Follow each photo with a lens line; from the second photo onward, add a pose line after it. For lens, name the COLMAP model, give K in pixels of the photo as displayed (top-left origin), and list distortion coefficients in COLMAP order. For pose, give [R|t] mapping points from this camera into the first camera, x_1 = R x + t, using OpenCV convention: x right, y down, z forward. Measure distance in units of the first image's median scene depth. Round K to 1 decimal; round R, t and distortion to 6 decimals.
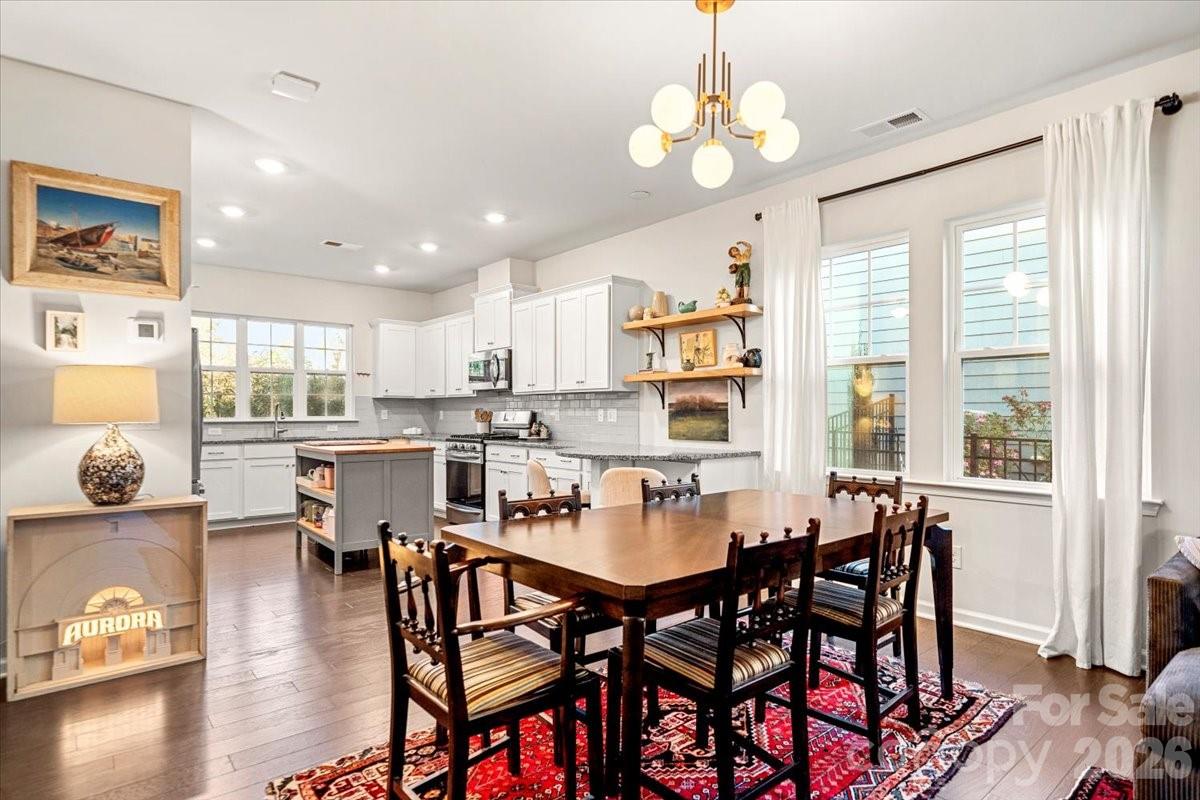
lens RADIAL K [[640.0, 0, 599.5], [0, 640.0, 408.4], [0, 0, 1]] dist [0.001432, 0.002525]
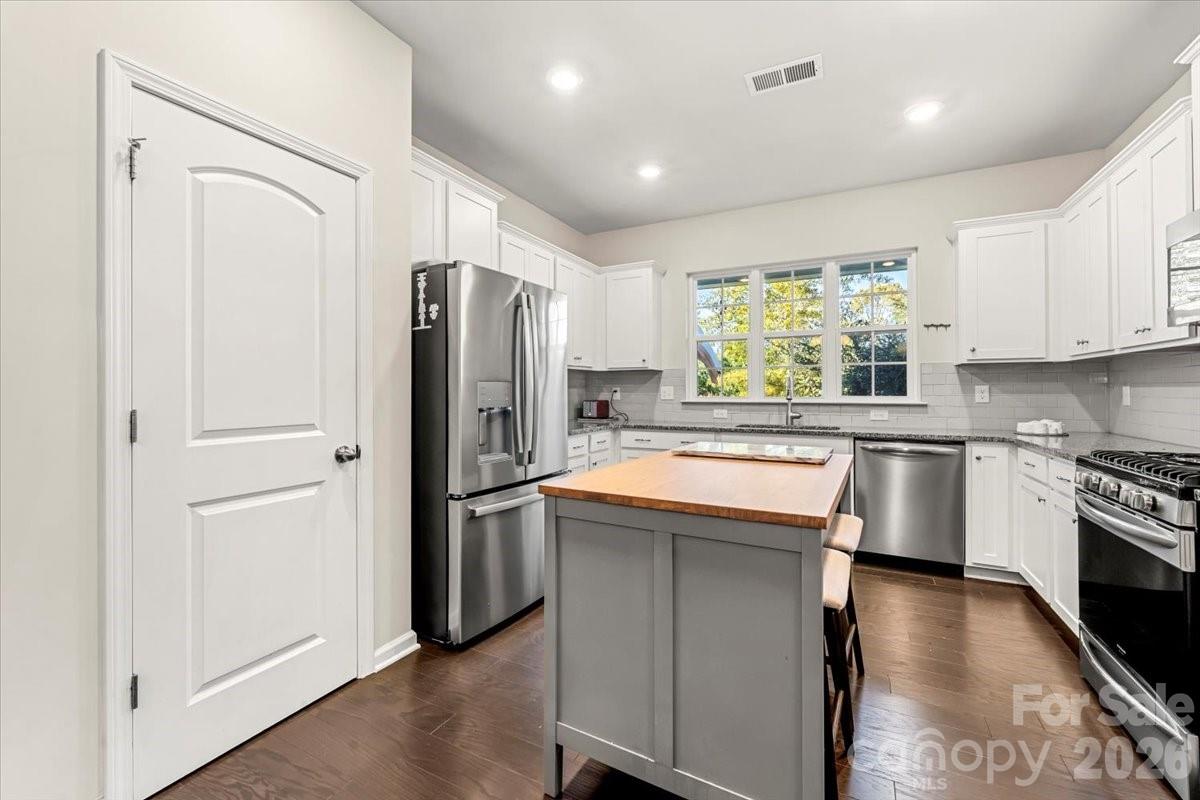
lens RADIAL K [[494.5, 0, 607.3], [0, 494.5, 383.2], [0, 0, 1]] dist [-0.000521, 0.006625]
pose [[0.389389, -0.013604, -0.920973, -0.096670], [0.010626, 0.999891, -0.010277, 0.002160], [0.921012, -0.005784, 0.389491, 0.835996]]
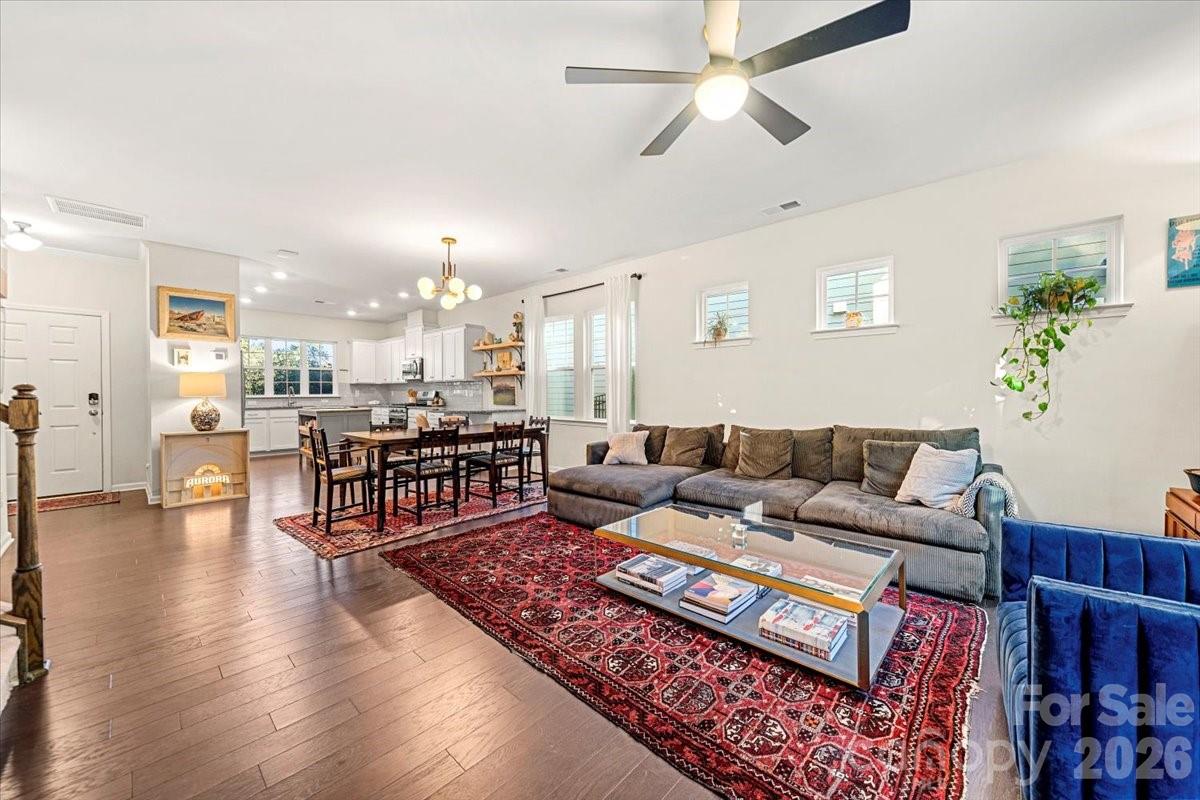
lens RADIAL K [[445.0, 0, 601.2], [0, 445.0, 393.9], [0, 0, 1]] dist [-0.001041, -0.000193]
pose [[0.992125, -0.003697, 0.125197, 0.282167], [0.002288, 0.999932, 0.011397, -0.001428], [-0.125230, -0.011021, 0.992066, -0.471976]]
